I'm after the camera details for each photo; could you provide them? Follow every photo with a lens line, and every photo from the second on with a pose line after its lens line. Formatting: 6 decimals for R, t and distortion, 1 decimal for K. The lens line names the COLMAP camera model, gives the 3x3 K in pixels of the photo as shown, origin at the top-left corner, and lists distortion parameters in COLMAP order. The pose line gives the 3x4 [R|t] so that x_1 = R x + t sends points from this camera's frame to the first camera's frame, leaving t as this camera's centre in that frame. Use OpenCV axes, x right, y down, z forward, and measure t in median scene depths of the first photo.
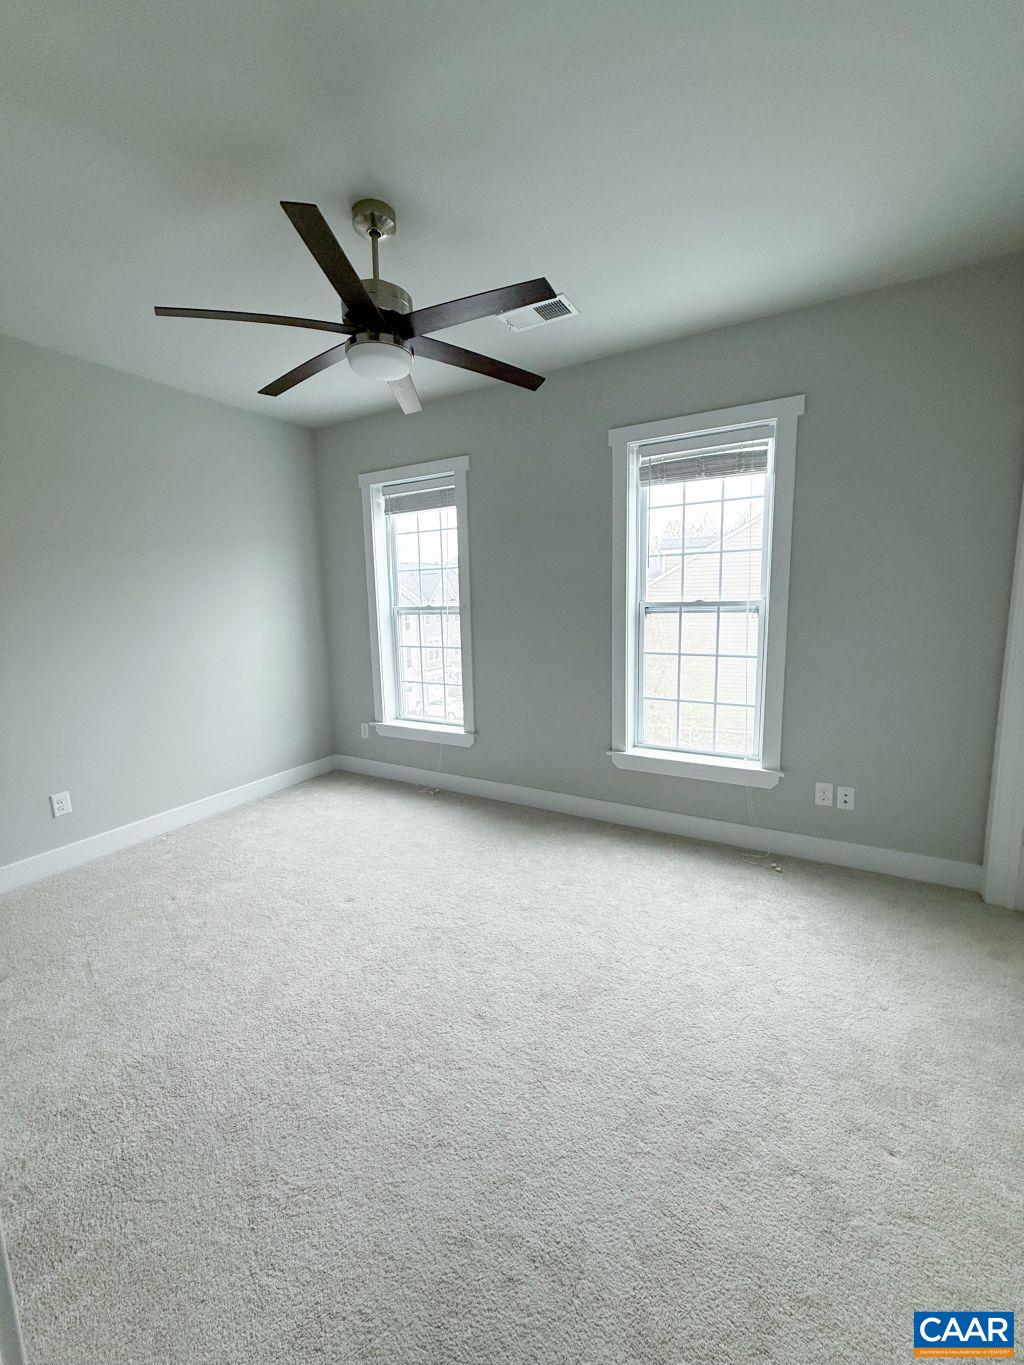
lens RADIAL K [[545.0, 0, 515.7], [0, 545.0, 682.1], [0, 0, 1]] dist [0.001216, -0.000017]
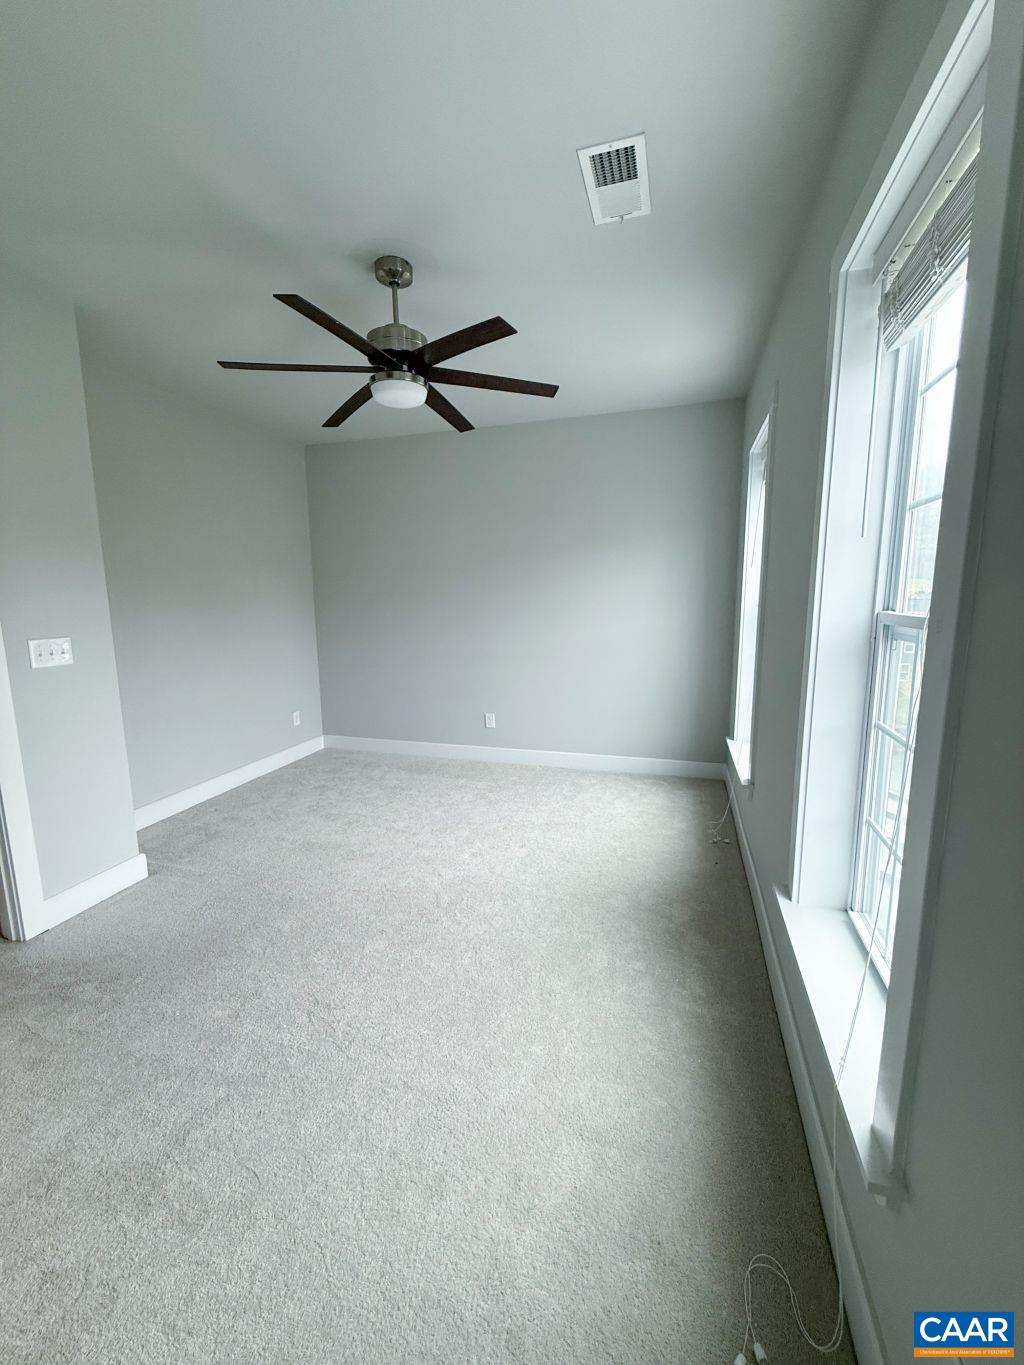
lens RADIAL K [[545.0, 0, 515.7], [0, 545.0, 681.3], [0, 0, 1]] dist [0.001216, -0.000017]
pose [[0.177858, 0.169616, -0.969328, 0.505347], [-0.131837, 0.980260, 0.147339, -0.095779], [0.975185, 0.101588, 0.196708, 0.540019]]
